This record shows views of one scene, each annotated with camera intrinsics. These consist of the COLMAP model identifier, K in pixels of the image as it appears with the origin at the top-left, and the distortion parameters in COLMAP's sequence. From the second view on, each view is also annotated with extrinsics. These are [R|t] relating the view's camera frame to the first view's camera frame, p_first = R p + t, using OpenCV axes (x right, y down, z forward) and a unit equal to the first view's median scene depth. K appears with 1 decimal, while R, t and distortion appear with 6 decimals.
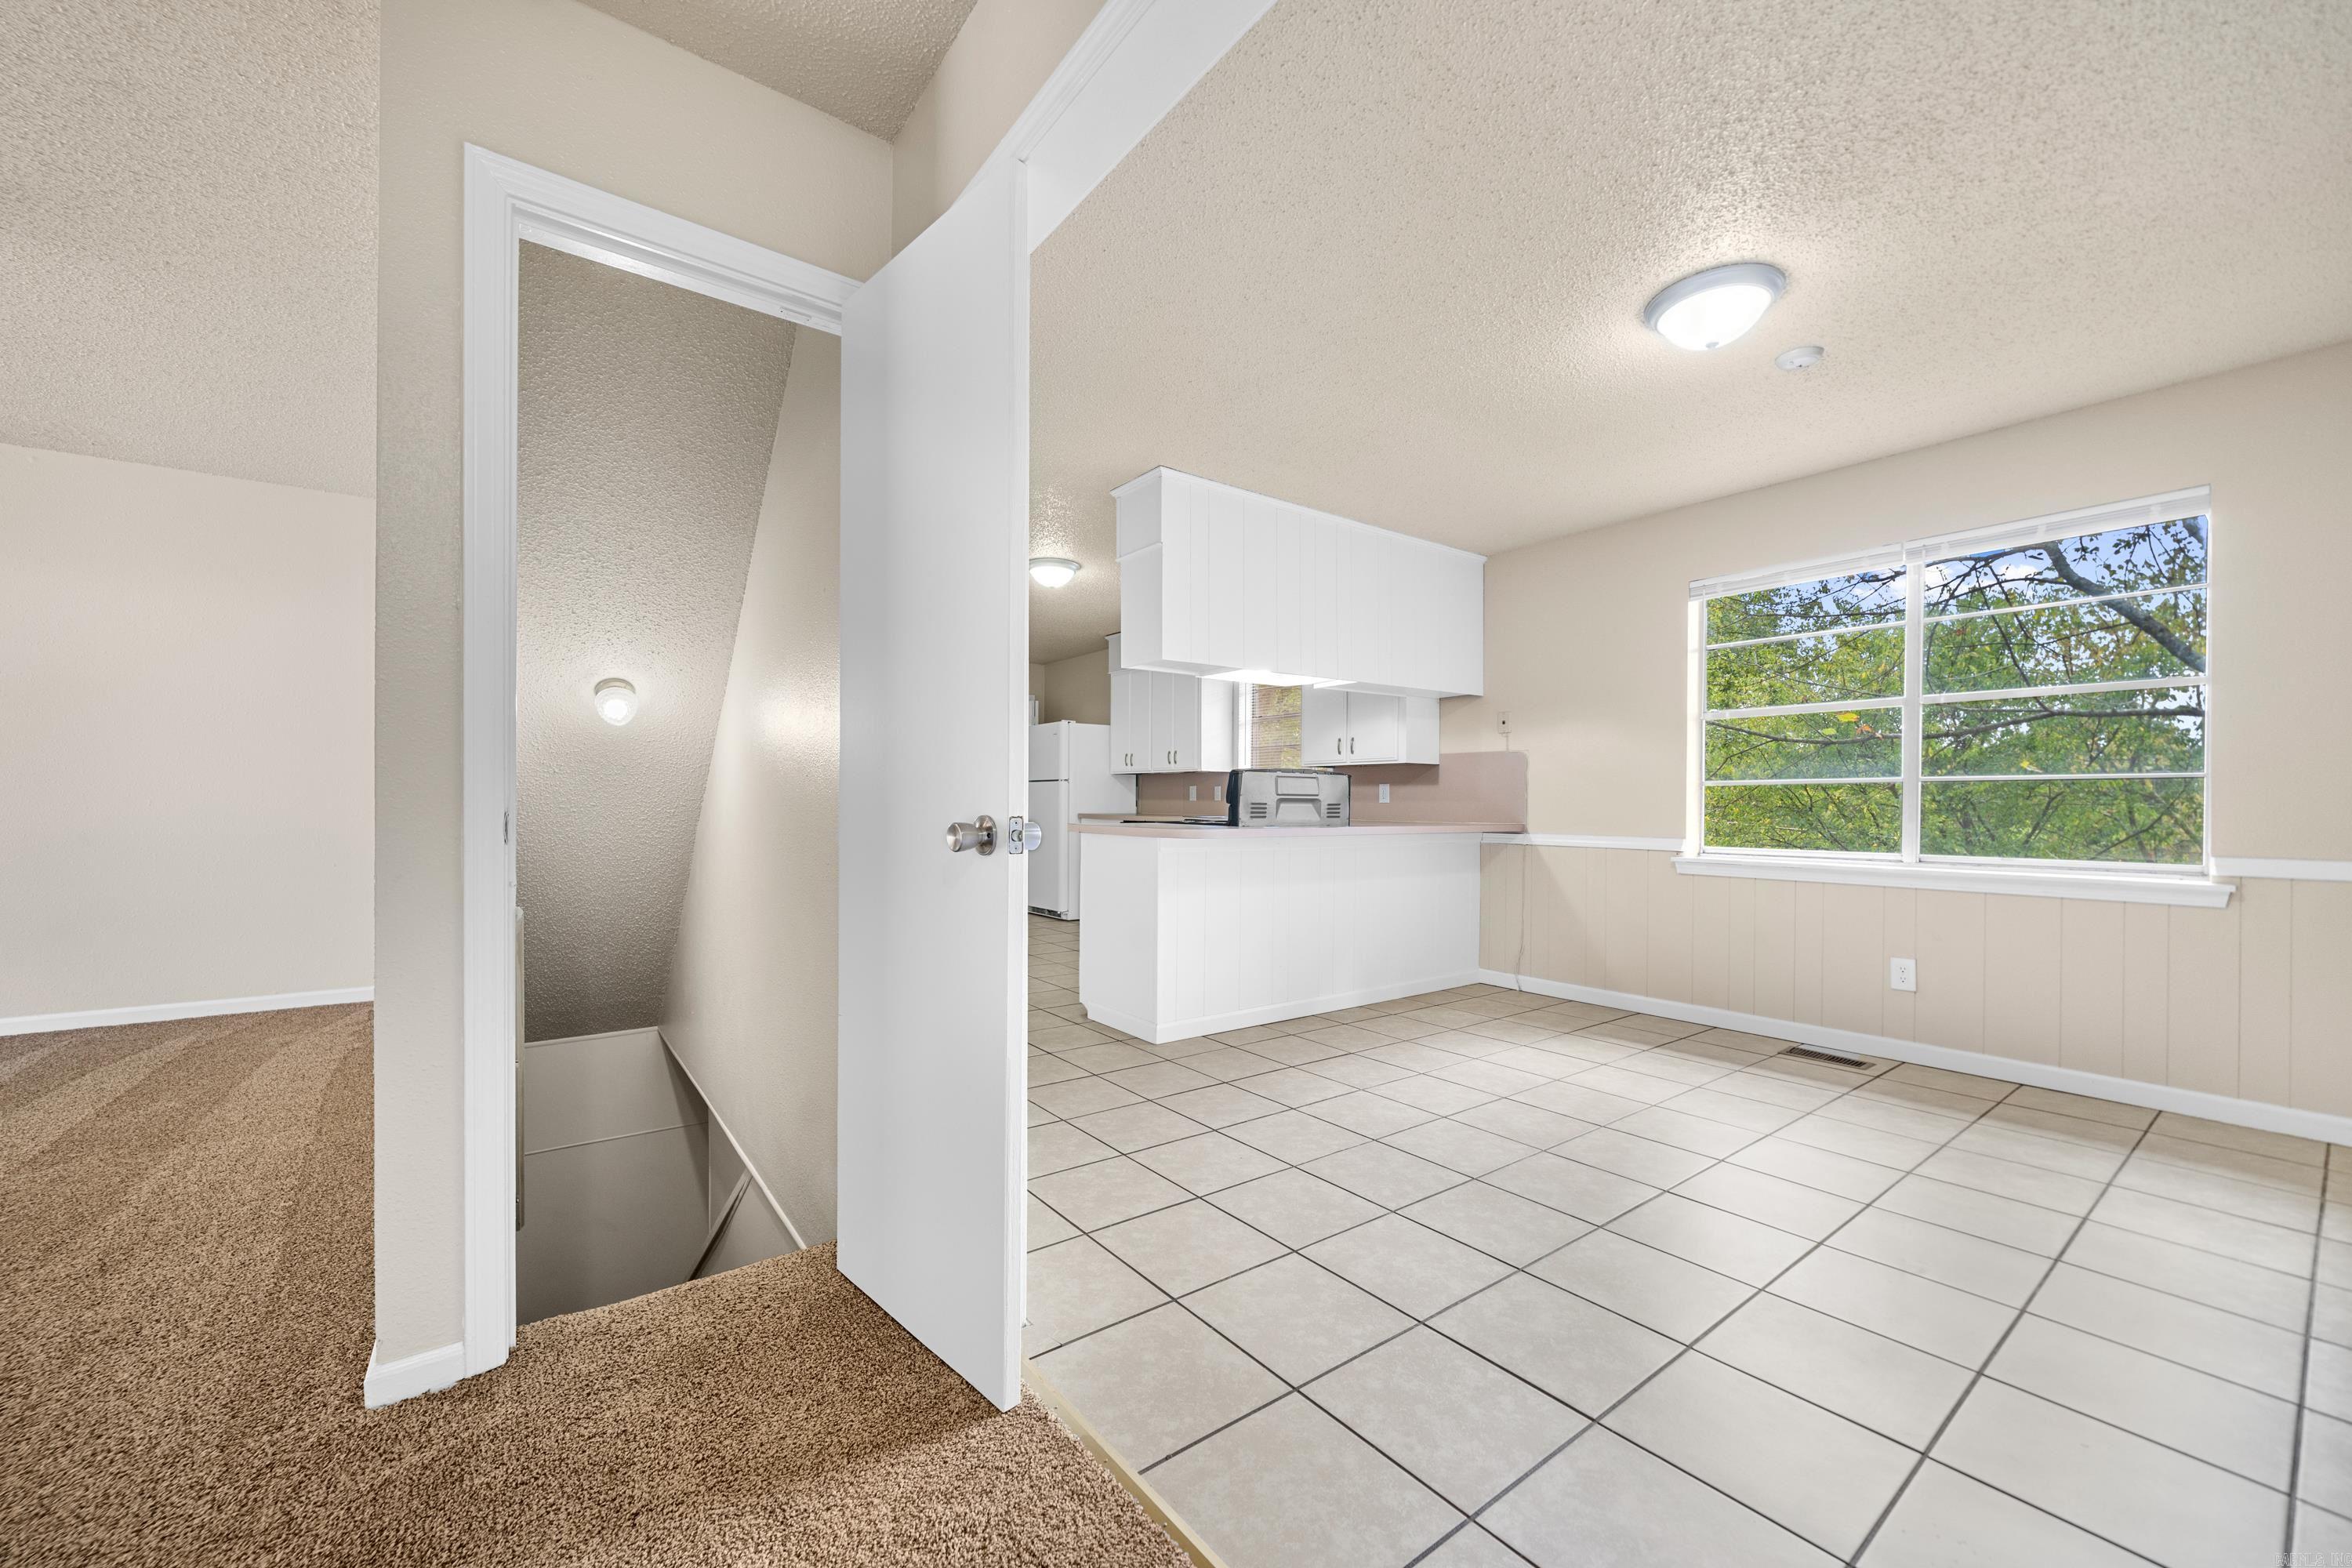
lens RADIAL K [[900.6, 0, 1182.6], [0, 900.6, 805.4], [0, 0, 1]] dist [-0.001773, -0.000069]
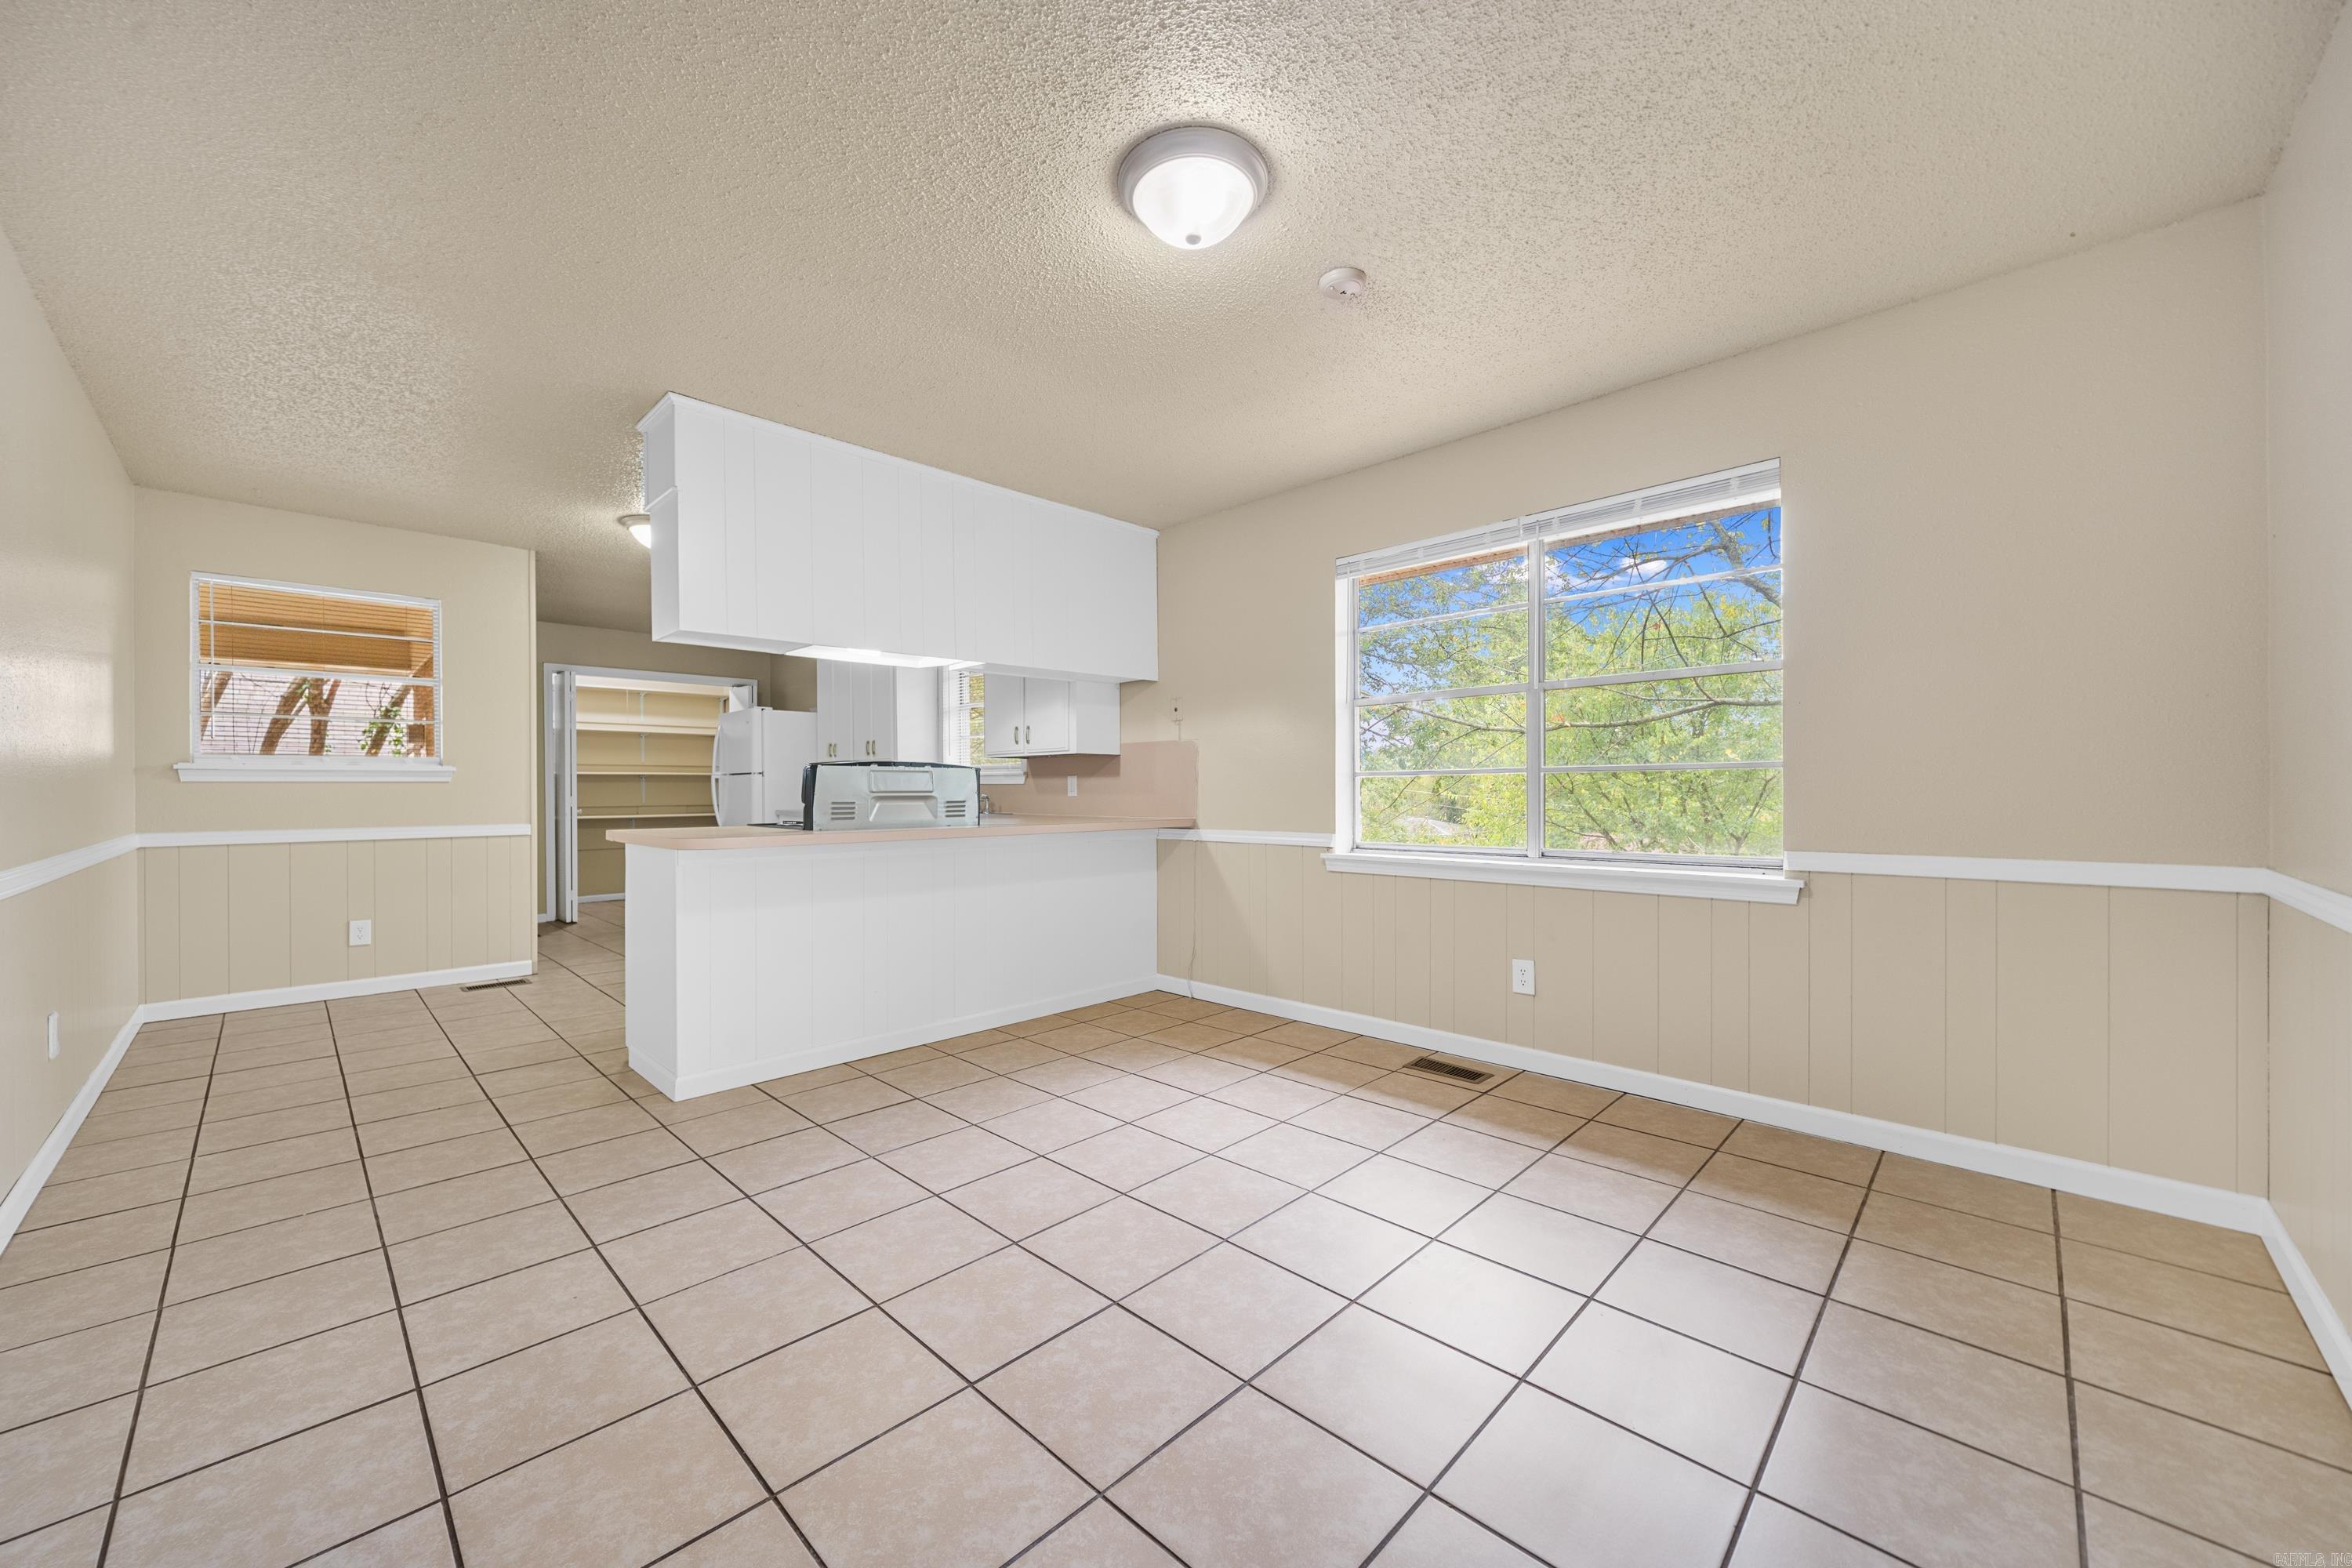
lens RADIAL K [[869.4, 0, 1176.8], [0, 869.4, 797.2], [0, 0, 1]] dist [-0.001190, -0.000276]
pose [[0.988316, -0.012107, 0.151935, 0.225737], [0.011361, 0.999919, 0.005774, -0.007093], [-0.151993, -0.003980, 0.988374, 0.115473]]
